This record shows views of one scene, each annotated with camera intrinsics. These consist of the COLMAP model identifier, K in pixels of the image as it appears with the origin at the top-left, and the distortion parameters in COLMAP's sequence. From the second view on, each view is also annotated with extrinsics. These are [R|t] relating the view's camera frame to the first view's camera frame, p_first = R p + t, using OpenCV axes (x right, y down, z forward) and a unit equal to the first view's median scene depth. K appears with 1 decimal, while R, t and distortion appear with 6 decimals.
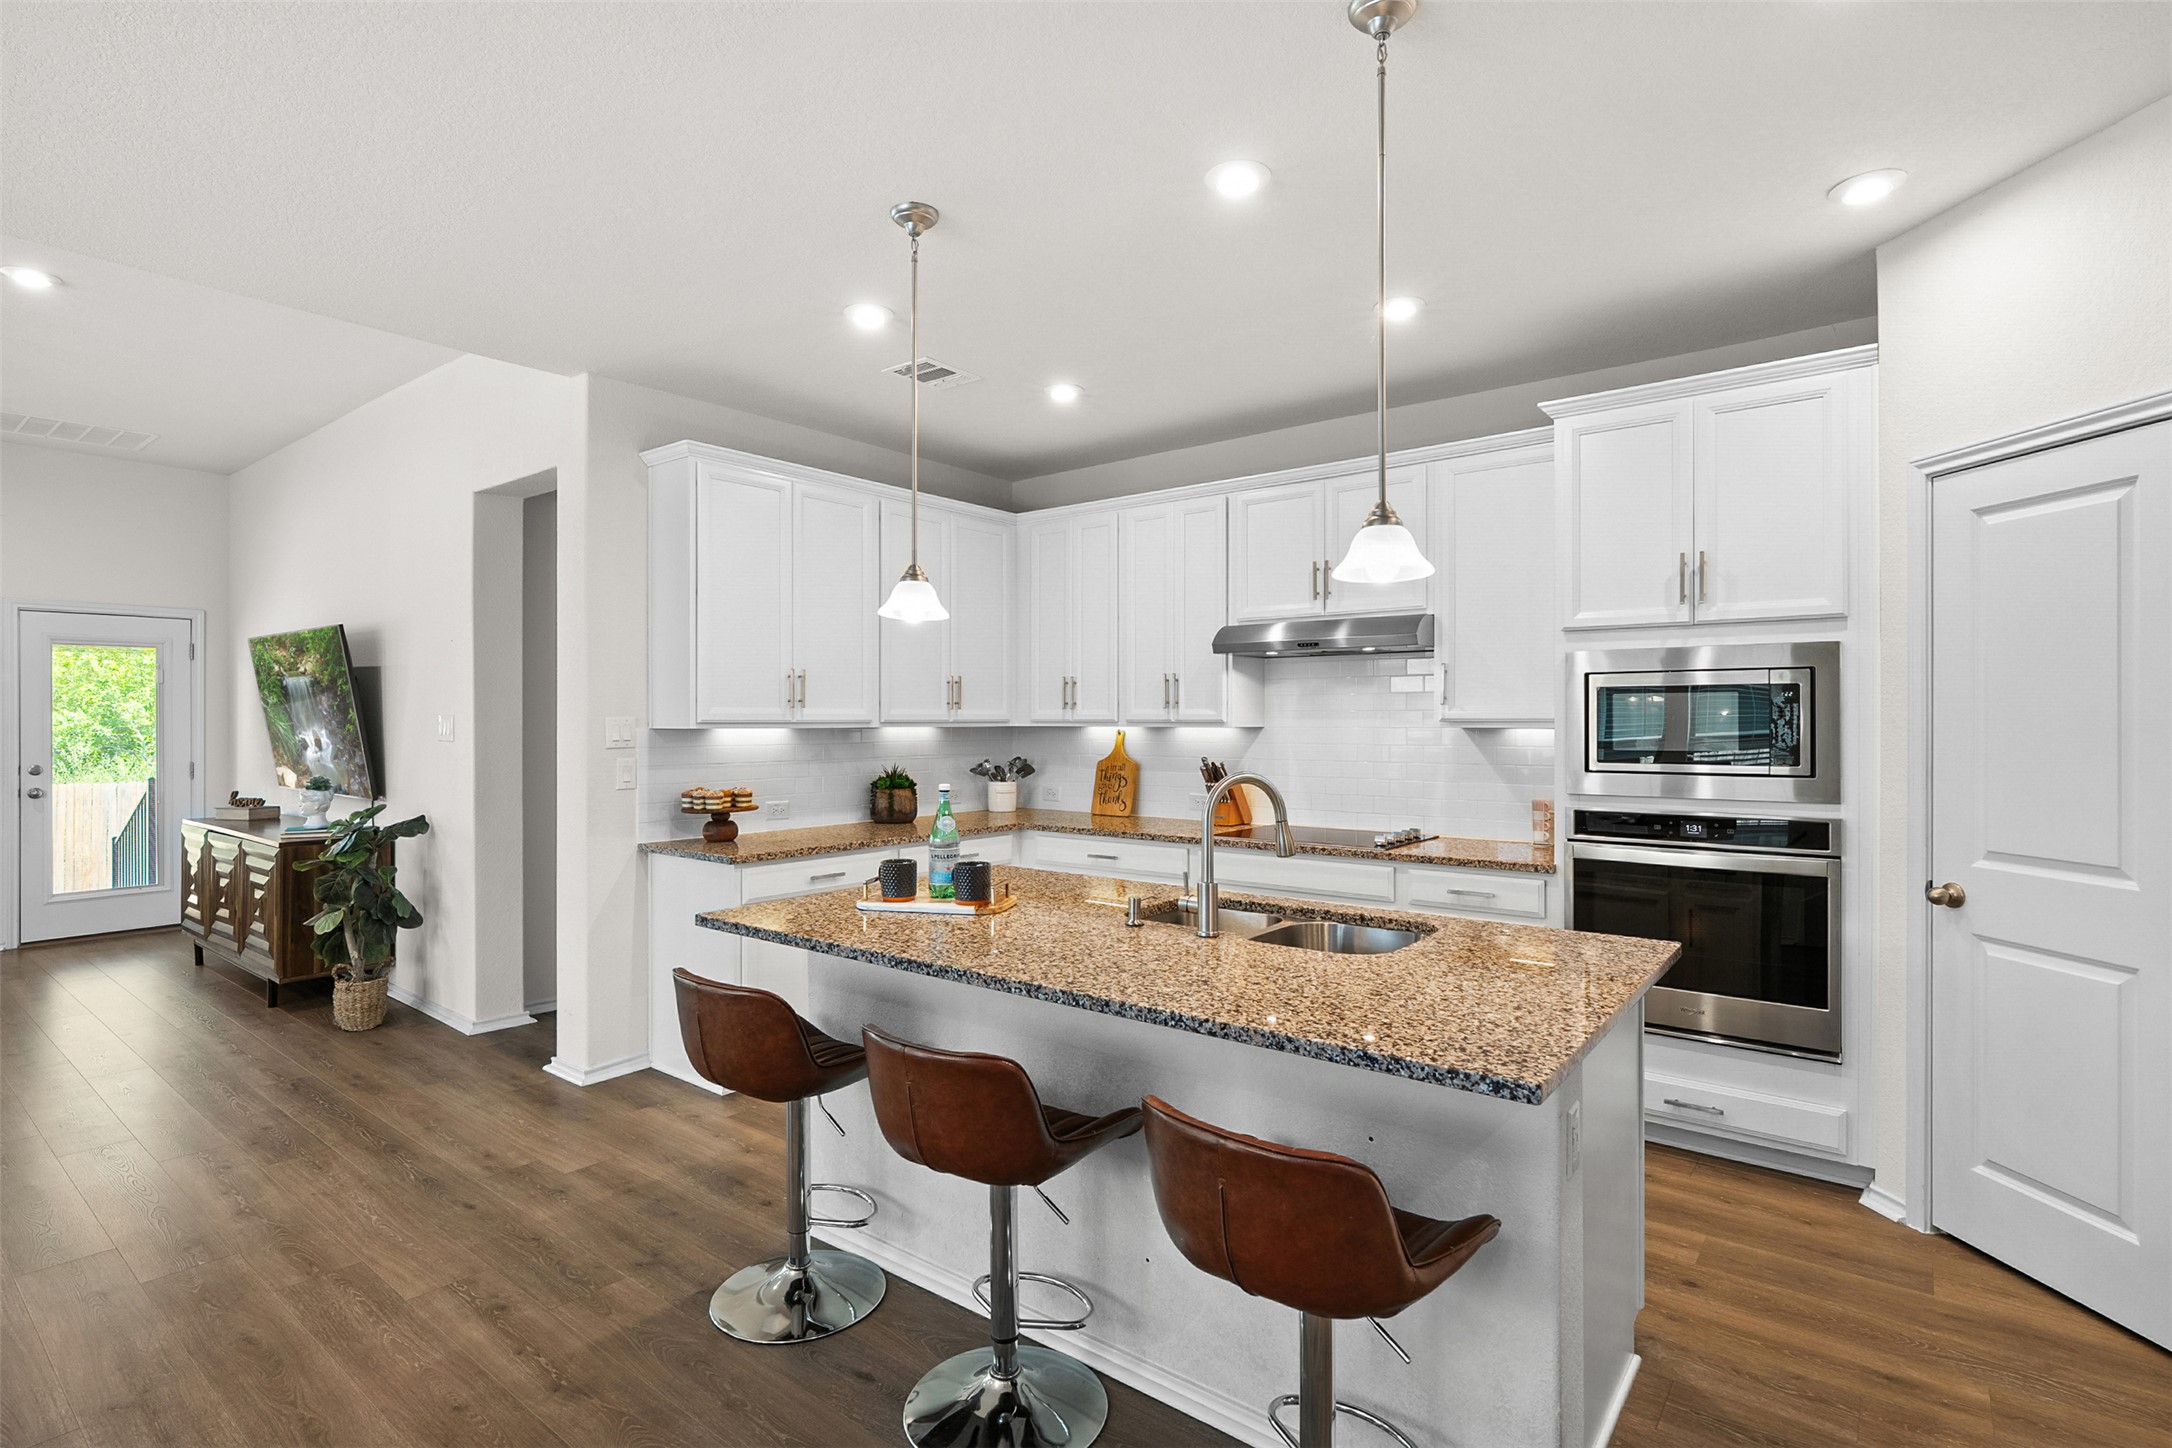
lens RADIAL K [[1054.1, 0, 1083.8], [0, 1054.1, 719.5], [0, 0, 1]] dist [0.000920, 0.000776]
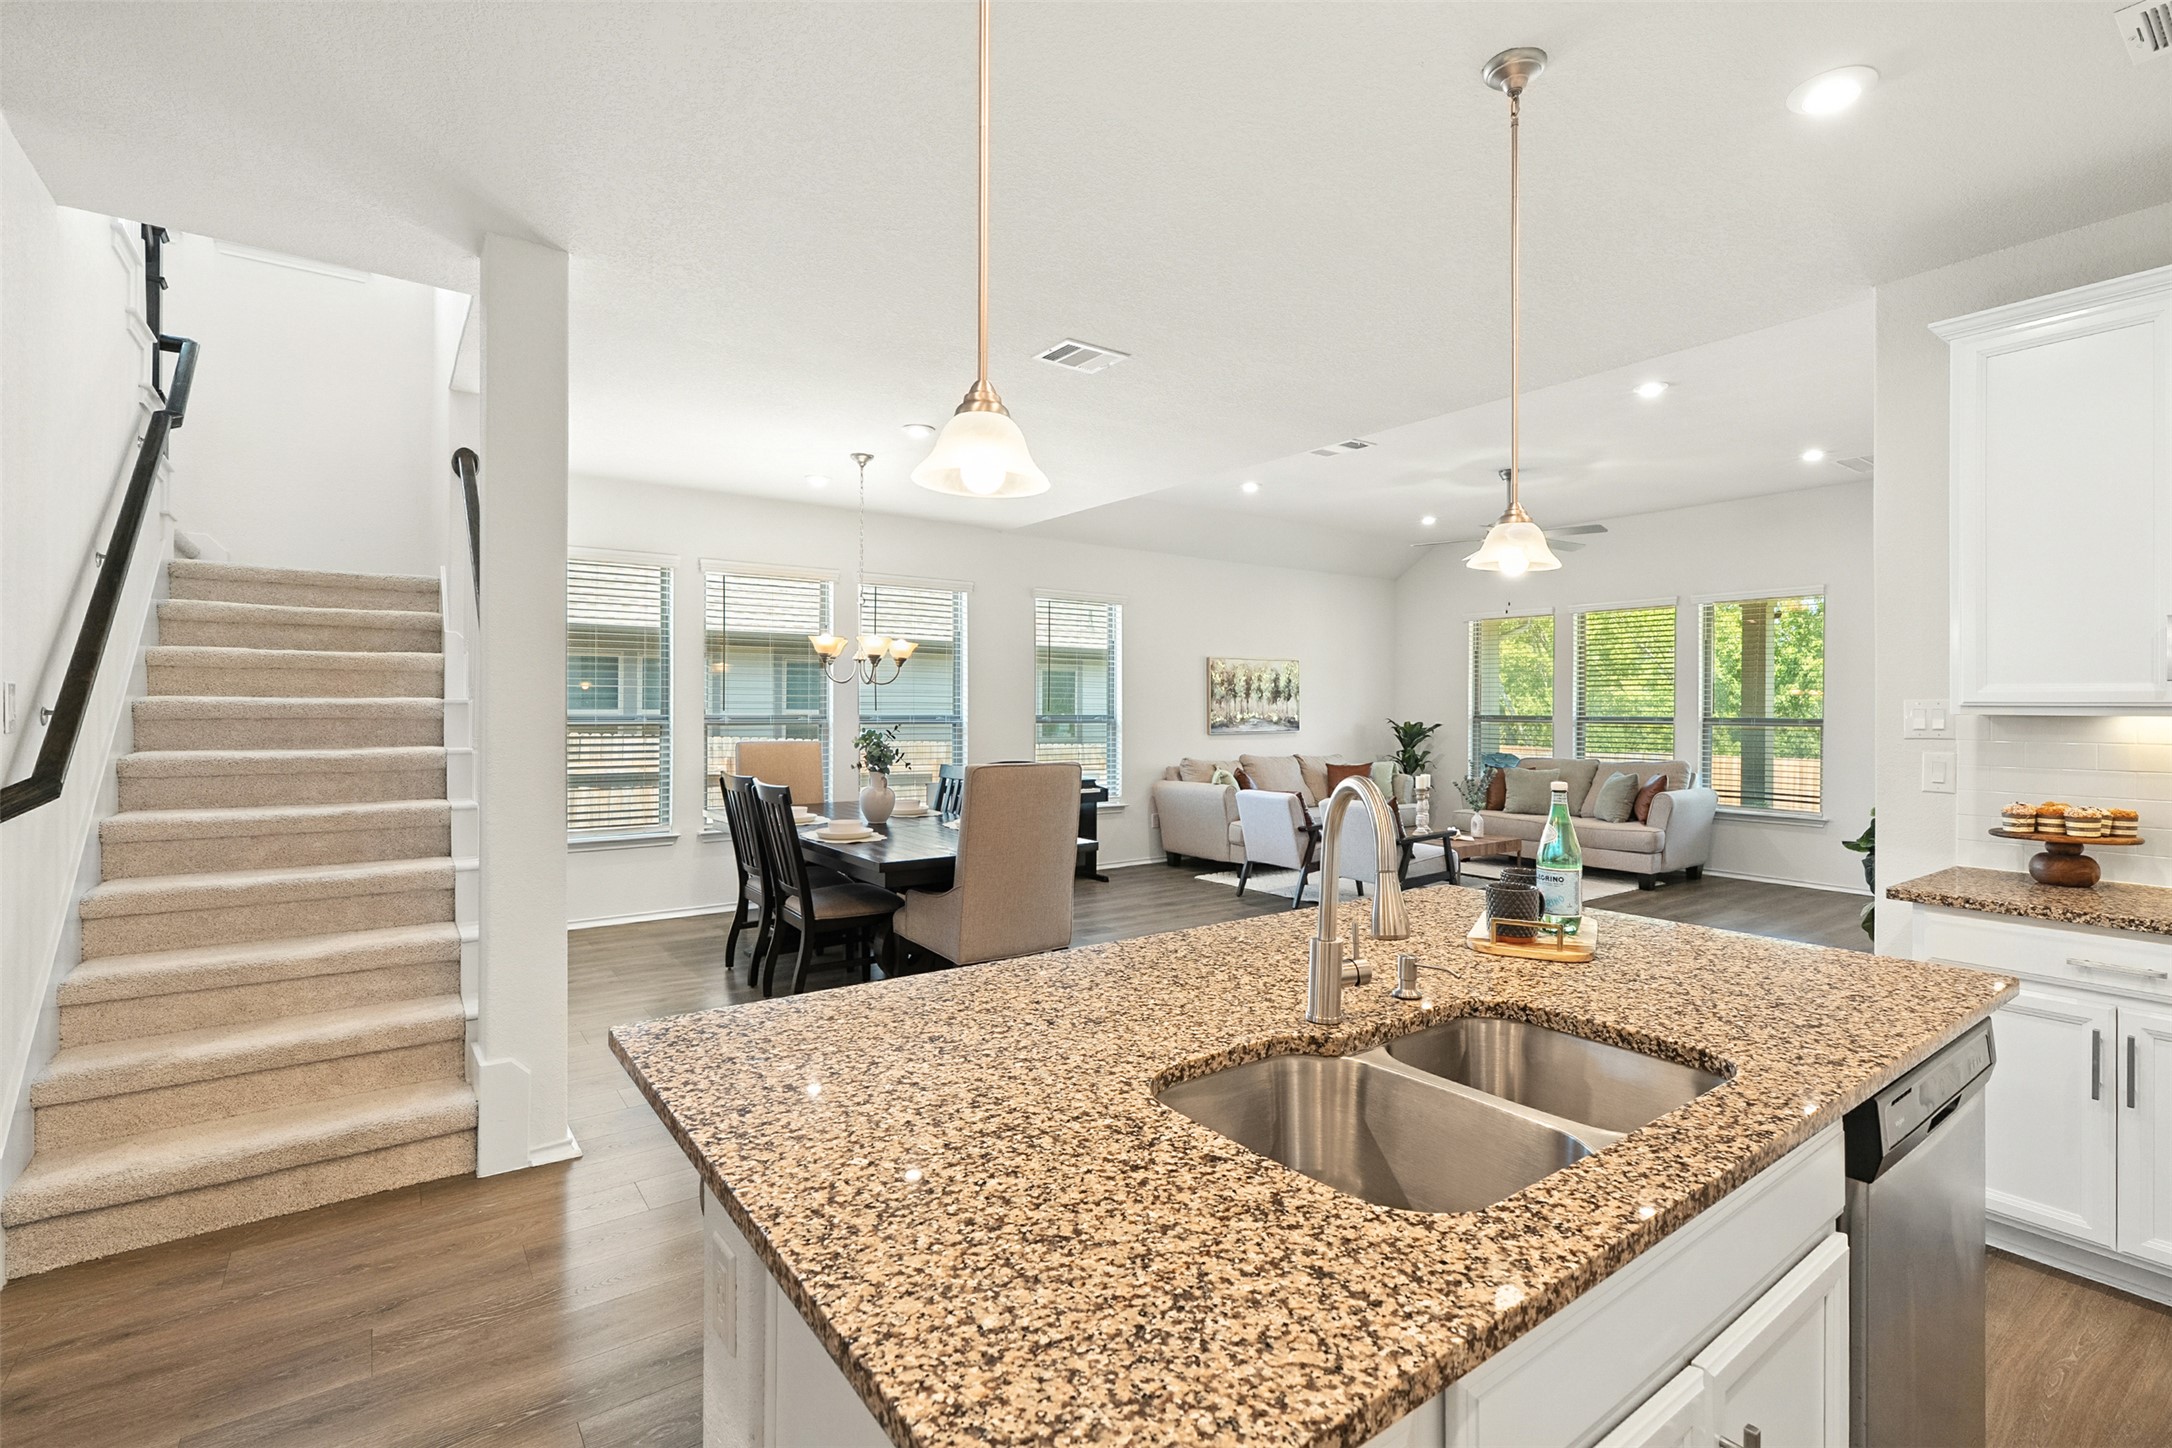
lens RADIAL K [[975.9, 0, 1077.0], [0, 975.9, 718.3], [0, 0, 1]] dist [-0.005257, 0.000545]
pose [[-0.273087, 0.008483, -0.961952, 0.497812], [-0.005029, 0.999935, 0.010246, 0.009145], [0.961976, 0.007636, -0.273027, 0.687133]]
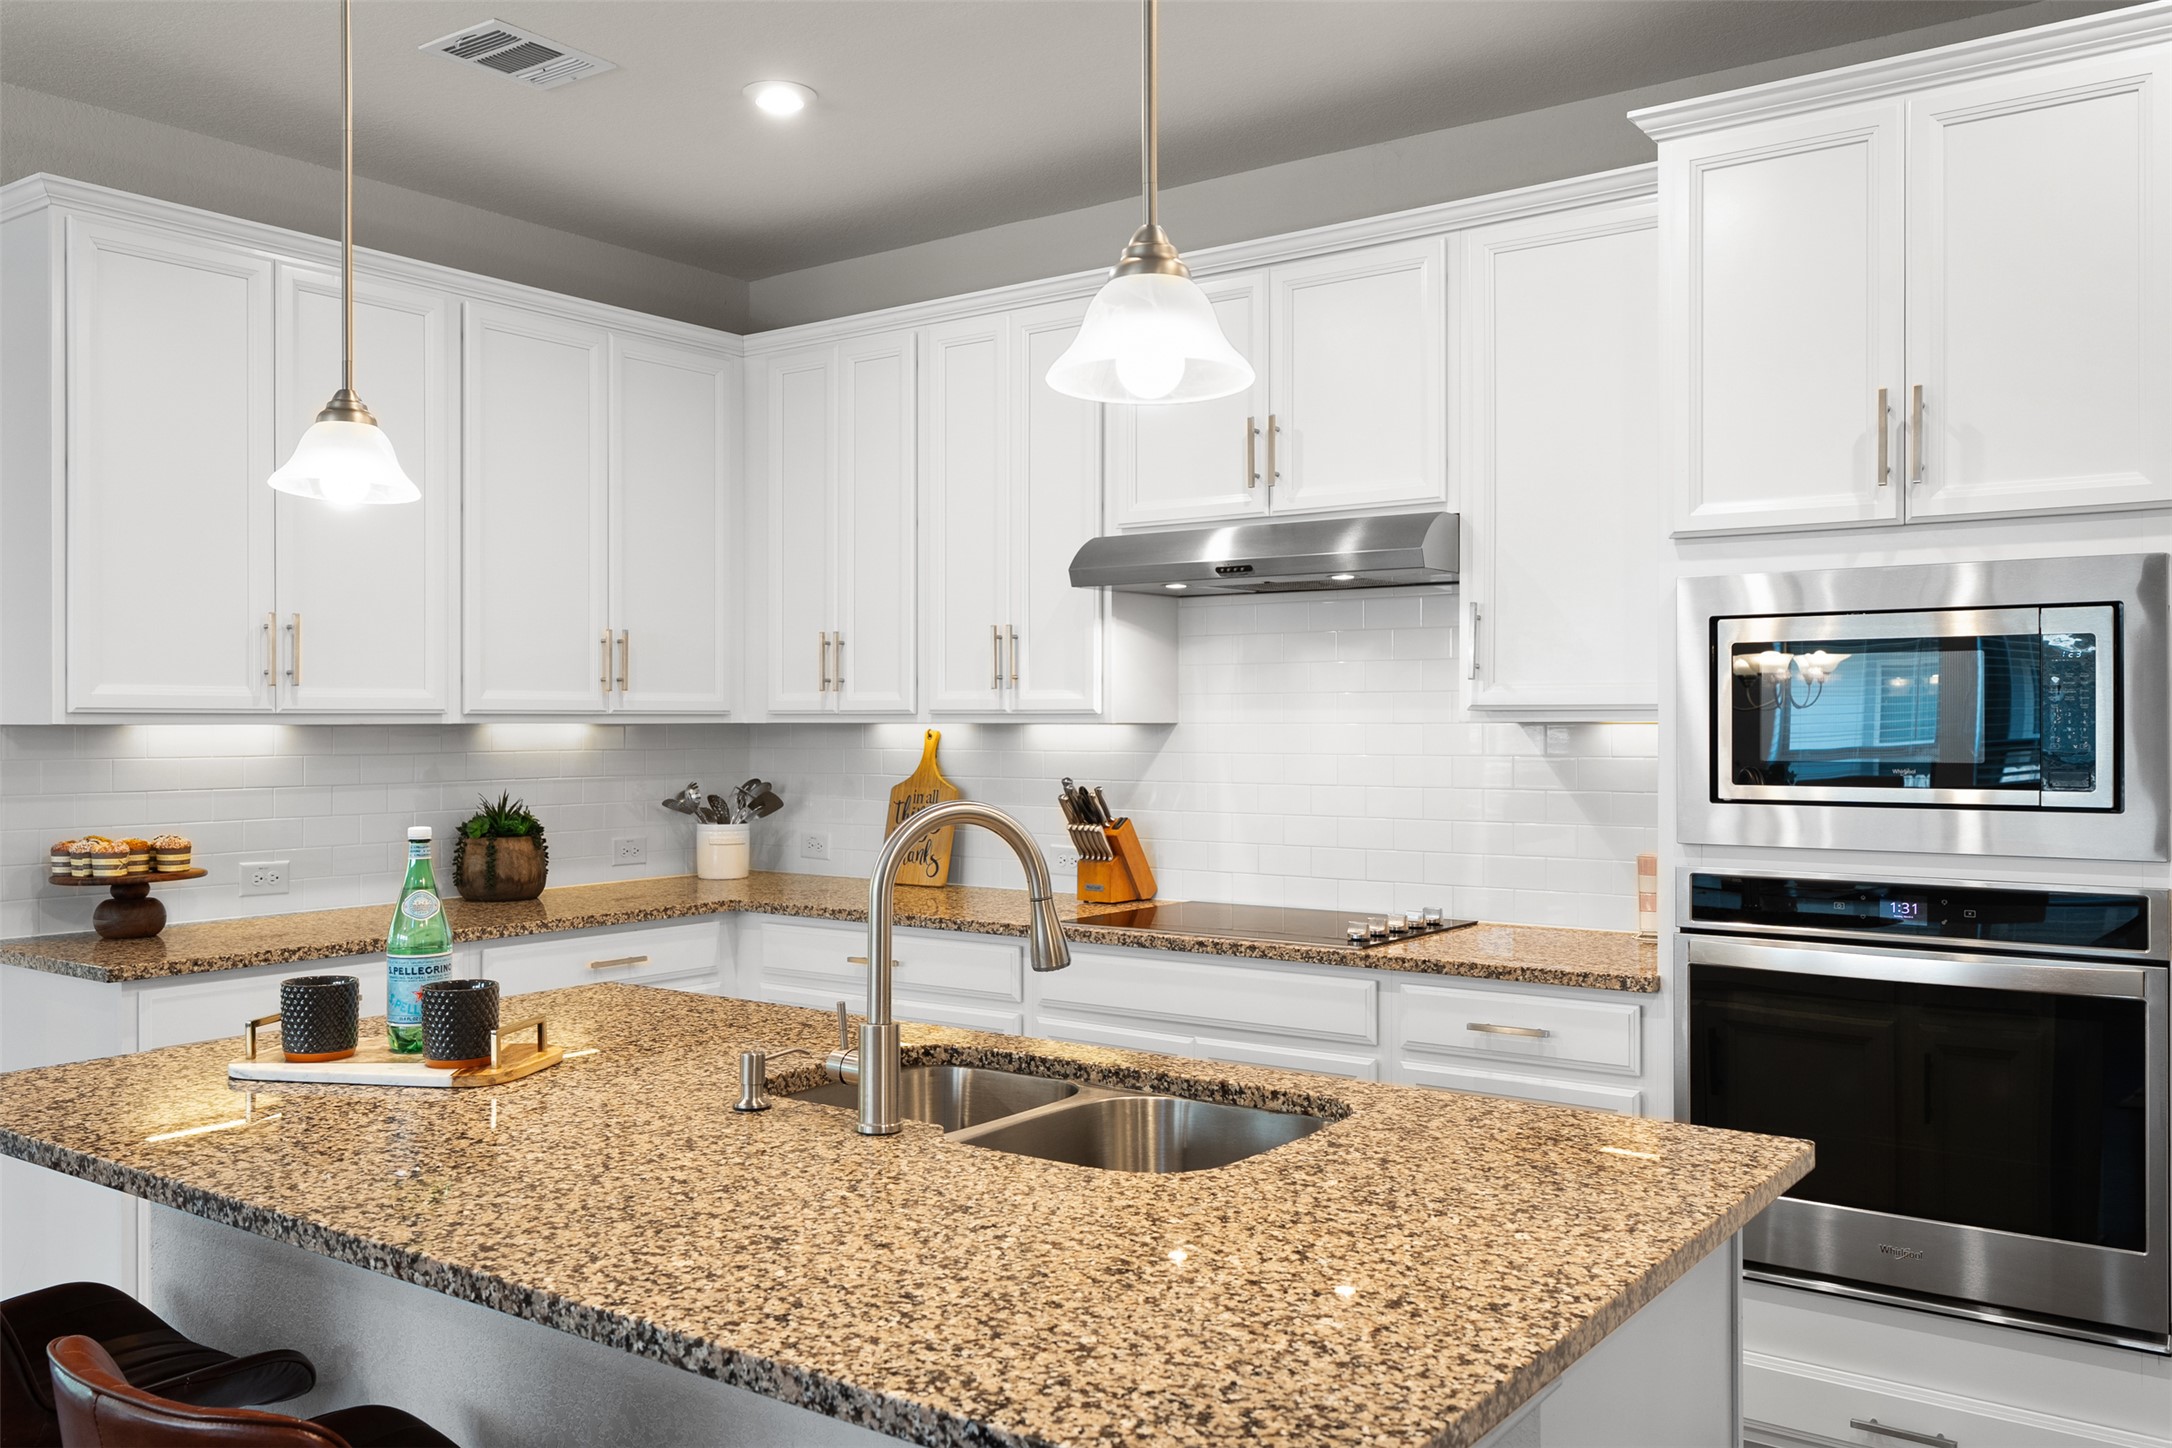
lens RADIAL K [[1769.8, 0, 1076.7], [0, 1769.8, 714.1], [0, 0, 1]] dist [0.009762, -0.000700]
pose [[0.999525, 0.000030, 0.030820, 0.125083], [0.000100, 0.999991, -0.004208, 0.008788], [-0.030819, 0.004209, 0.999516, 0.112776]]
